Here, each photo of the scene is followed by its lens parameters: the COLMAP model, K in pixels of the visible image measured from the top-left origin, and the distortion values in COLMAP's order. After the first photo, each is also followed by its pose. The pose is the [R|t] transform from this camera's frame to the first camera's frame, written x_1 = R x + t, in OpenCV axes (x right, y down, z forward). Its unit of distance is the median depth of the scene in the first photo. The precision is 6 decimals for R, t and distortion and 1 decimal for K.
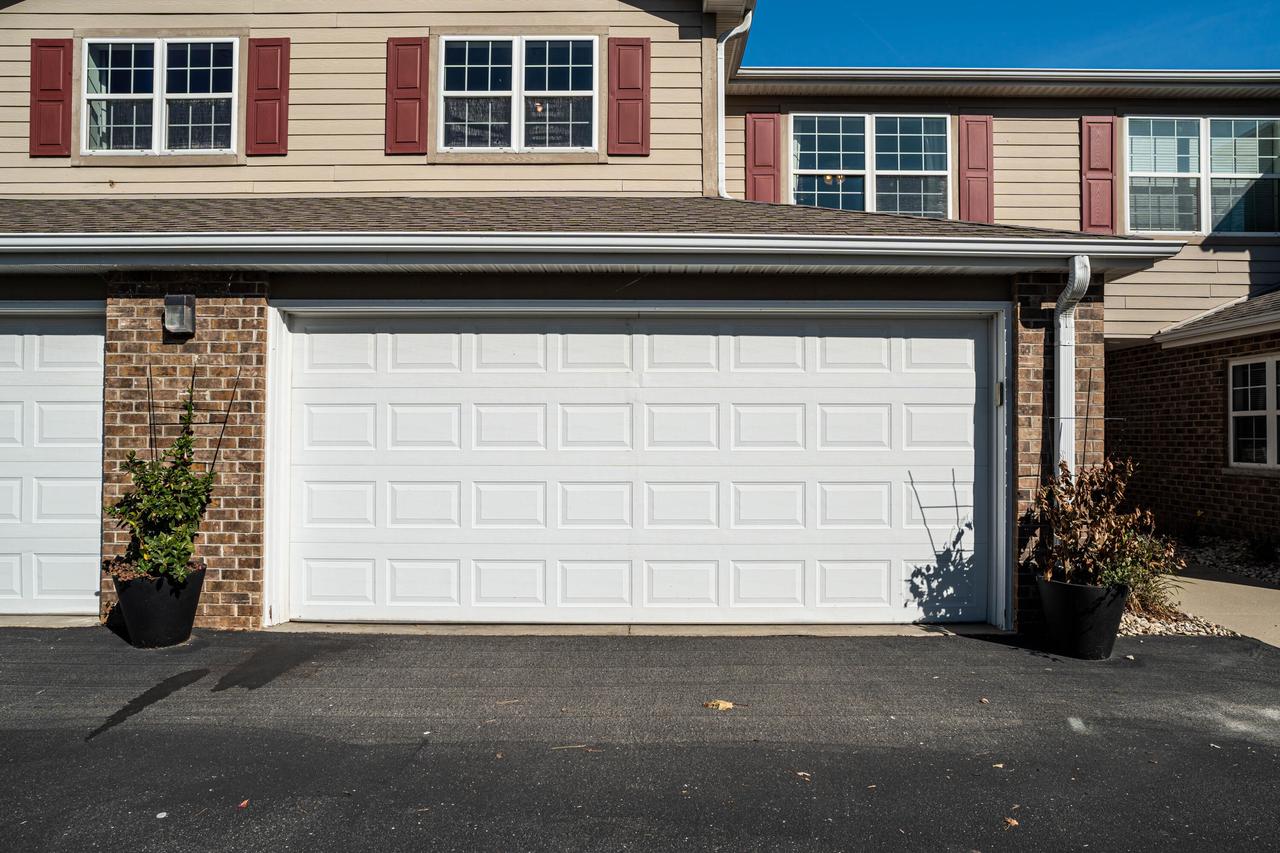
lens RADIAL K [[703.1, 0, 640.0], [0, 703.1, 426.5], [0, 0, 1]] dist [-0.044187, 0.015572]
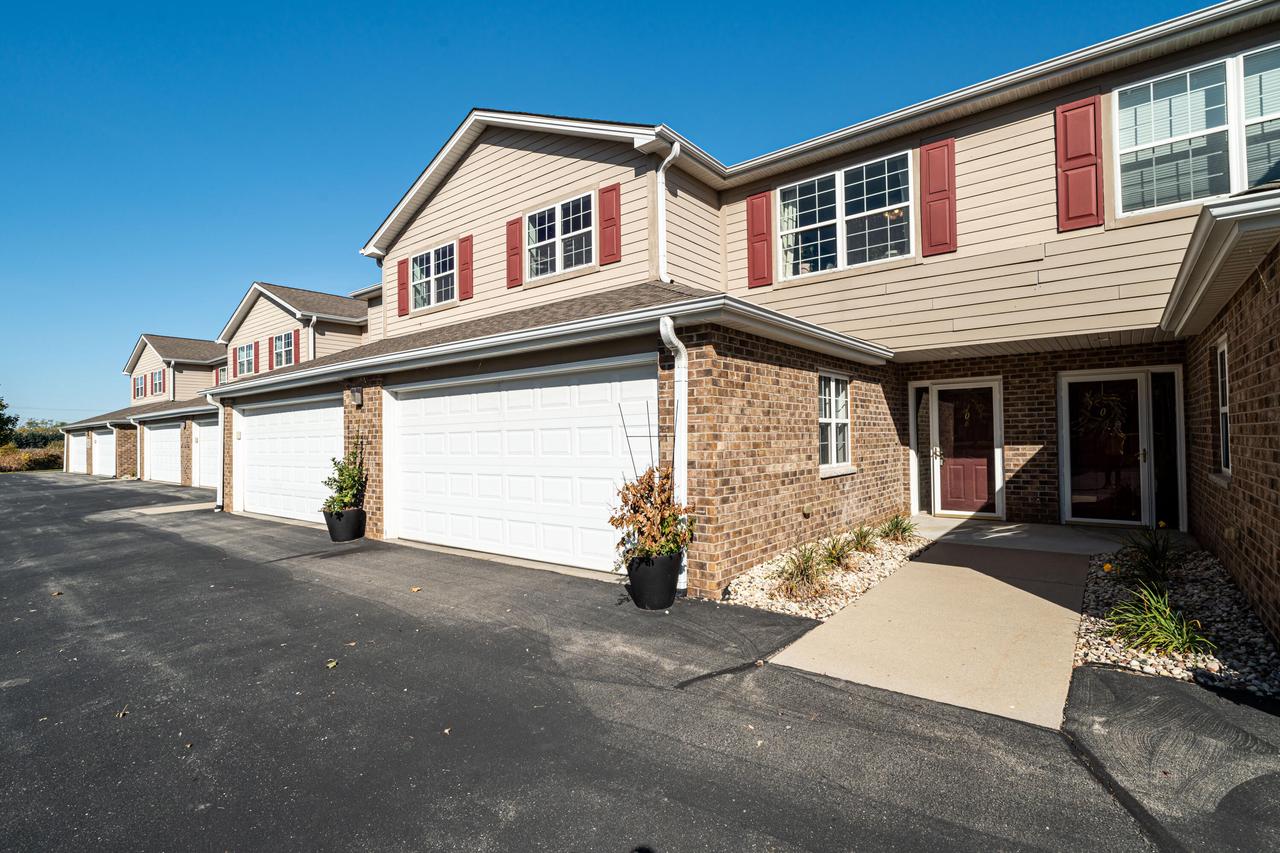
lens RADIAL K [[600.4, 0, 646.7], [0, 600.4, 420.1], [0, 0, 1]] dist [-0.016824, 0.000686]
pose [[0.792544, -0.032035, -0.608973, 0.828676], [0.015601, 0.999358, -0.032267, -0.004433], [0.609616, 0.016072, 0.792534, 0.019841]]
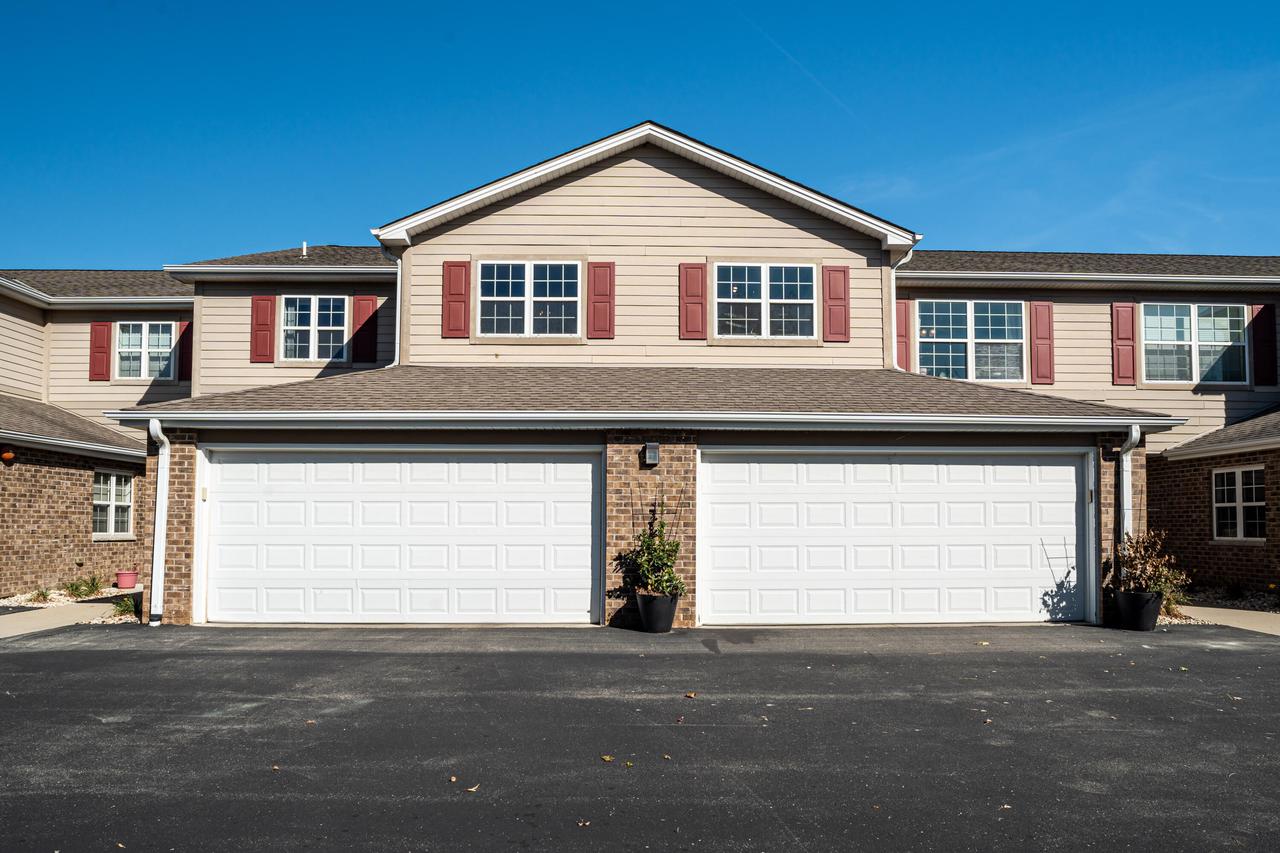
lens RADIAL K [[721.5, 0, 639.9], [0, 721.5, 503.3], [0, 0, 1]] dist [-0.032574, 0.002360]
pose [[0.999711, -0.003456, 0.023771, -0.493734], [0.003874, 0.999838, -0.017594, 0.000581], [-0.023706, 0.017681, 0.999563, -0.589983]]
